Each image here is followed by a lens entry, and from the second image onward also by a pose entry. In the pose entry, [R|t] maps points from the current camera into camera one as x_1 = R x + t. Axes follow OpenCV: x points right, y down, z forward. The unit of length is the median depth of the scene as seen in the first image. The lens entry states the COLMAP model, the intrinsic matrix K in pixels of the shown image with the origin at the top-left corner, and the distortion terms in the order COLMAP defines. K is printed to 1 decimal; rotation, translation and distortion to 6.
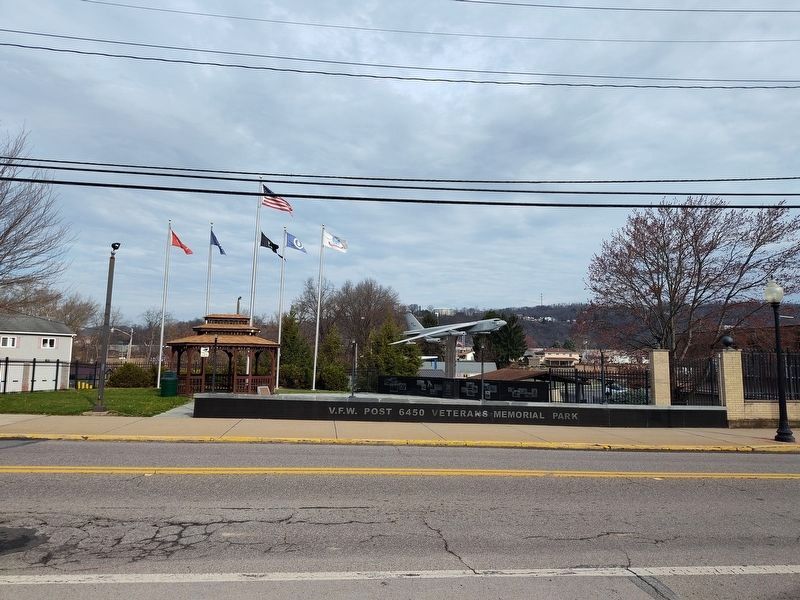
lens RADIAL K [[549.9, 0, 400.0], [0, 549.9, 300.0], [0, 0, 1]] dist [0.007419, 0.002237]
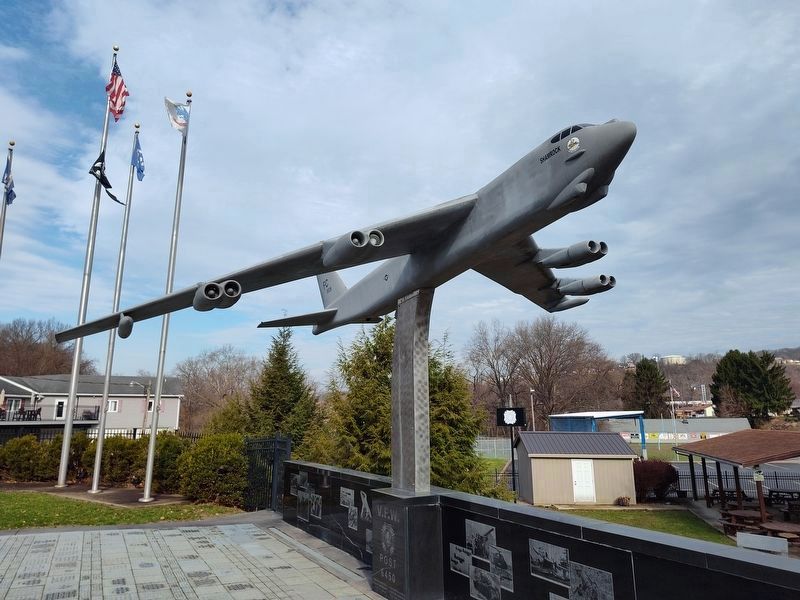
lens RADIAL K [[553.4, 0, 401.2], [0, 553.4, 289.3], [0, 0, 1]] dist [-0.000647, -0.000132]
pose [[0.927224, -0.105280, -0.359404, 0.026742], [0.060052, 0.989052, -0.134796, 0.014319], [0.369660, 0.103404, 0.923395, 0.121797]]
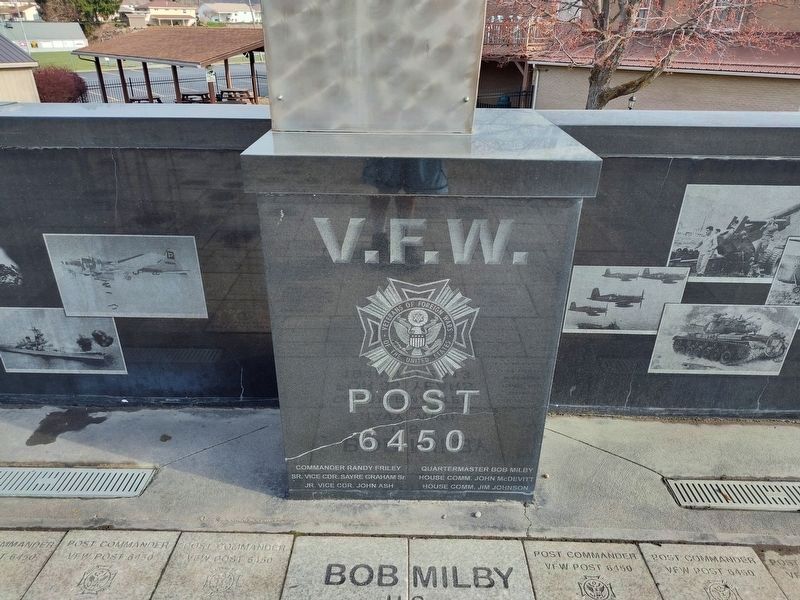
lens RADIAL K [[556.0, 0, 400.0], [0, 556.0, 300.0], [0, 0, 1]] dist [0.003477, 0.004169]
pose [[0.786031, -0.286602, 0.547736, 0.009134], [-0.056083, 0.849322, 0.524888, 0.019629], [-0.615638, -0.443297, 0.651520, 0.147183]]
